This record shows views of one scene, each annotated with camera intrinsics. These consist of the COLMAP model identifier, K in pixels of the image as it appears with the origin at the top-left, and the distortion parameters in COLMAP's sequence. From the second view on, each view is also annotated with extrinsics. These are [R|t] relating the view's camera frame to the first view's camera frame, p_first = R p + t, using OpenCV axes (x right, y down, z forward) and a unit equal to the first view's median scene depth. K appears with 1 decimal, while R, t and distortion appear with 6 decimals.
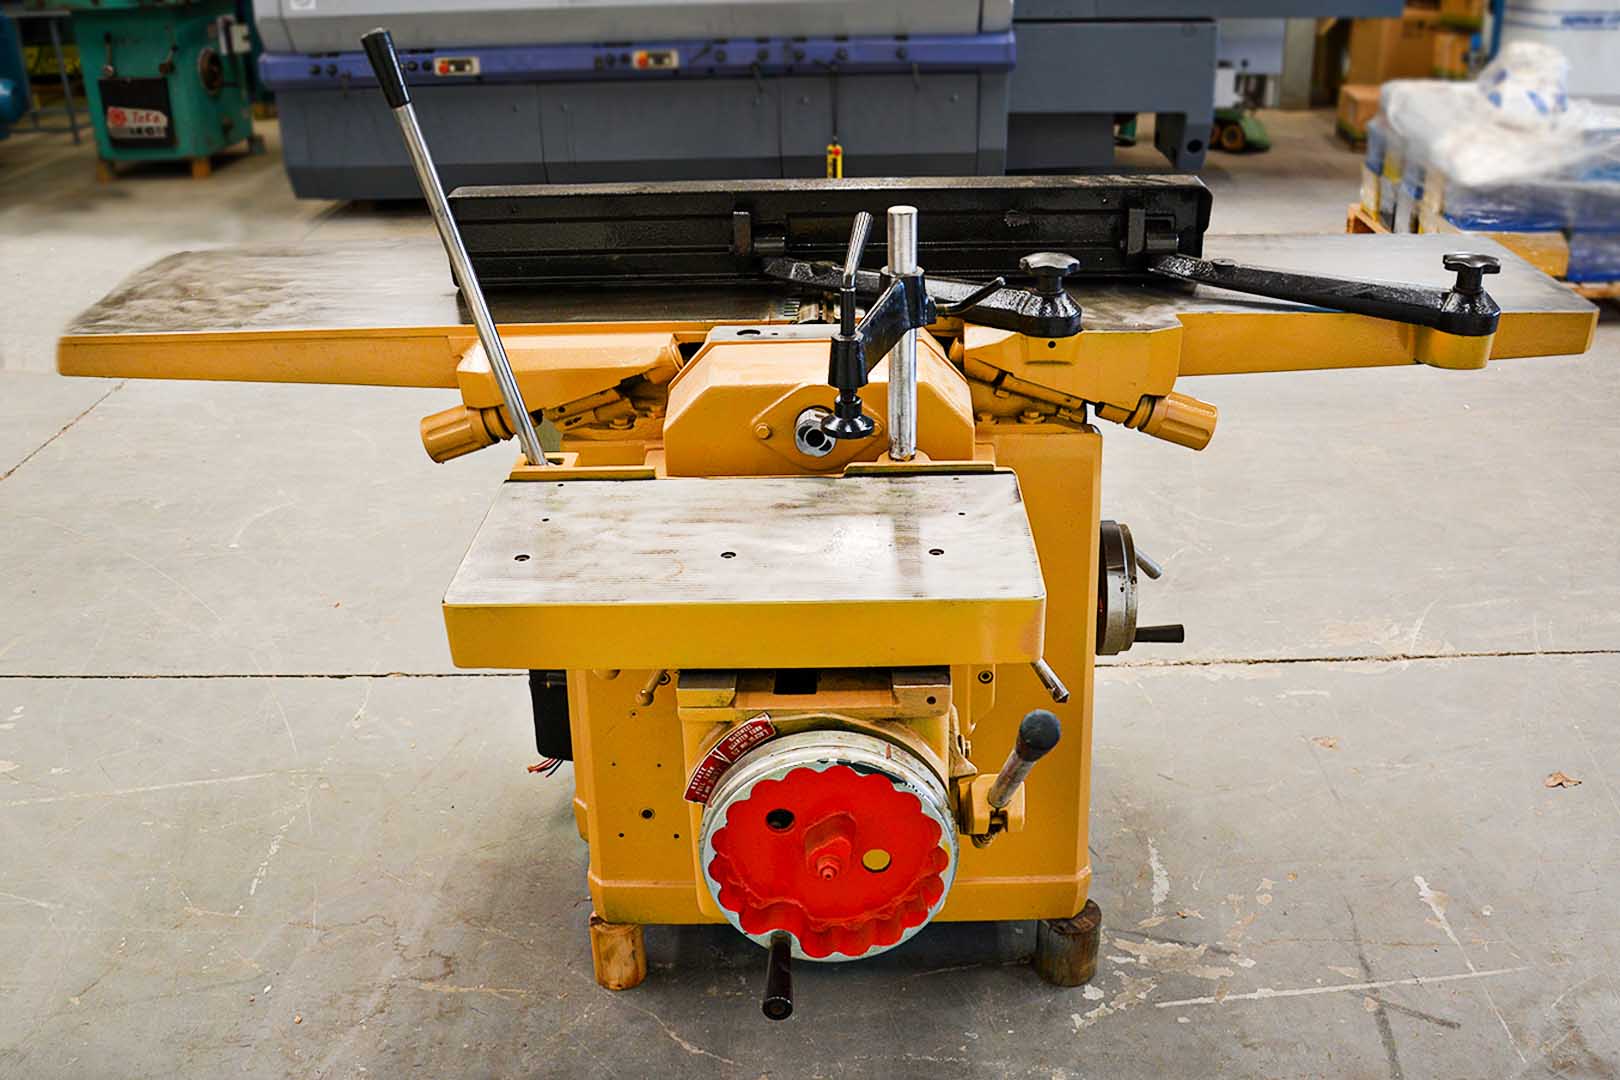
lens RADIAL K [[1551.7, 0, 783.4], [0, 1551.7, 543.5], [0, 0, 1]] dist [-0.091198, 0.002599]
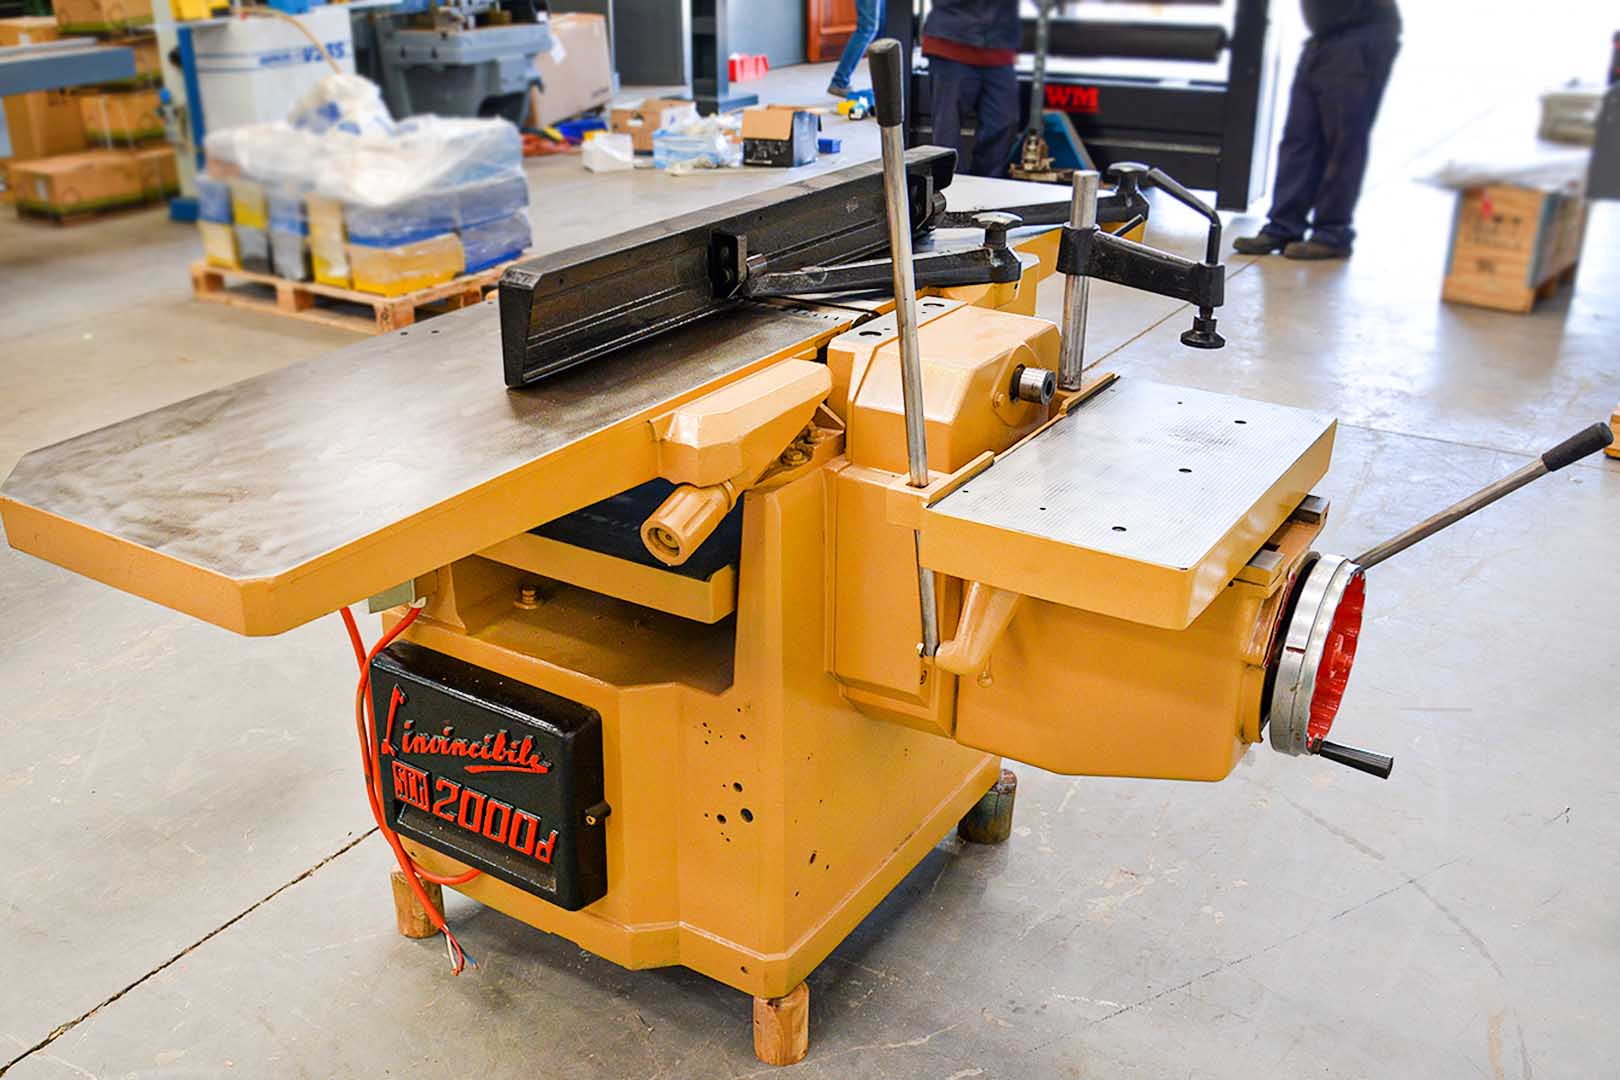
lens RADIAL K [[1551.7, 0, 783.4], [0, 1551.7, 543.5], [0, 0, 1]] dist [-0.091198, 0.002599]
pose [[0.538185, -0.323025, 0.778468, -0.760889], [0.354916, 0.924612, 0.138300, -0.145931], [-0.764455, 0.201860, 0.612259, 0.354557]]
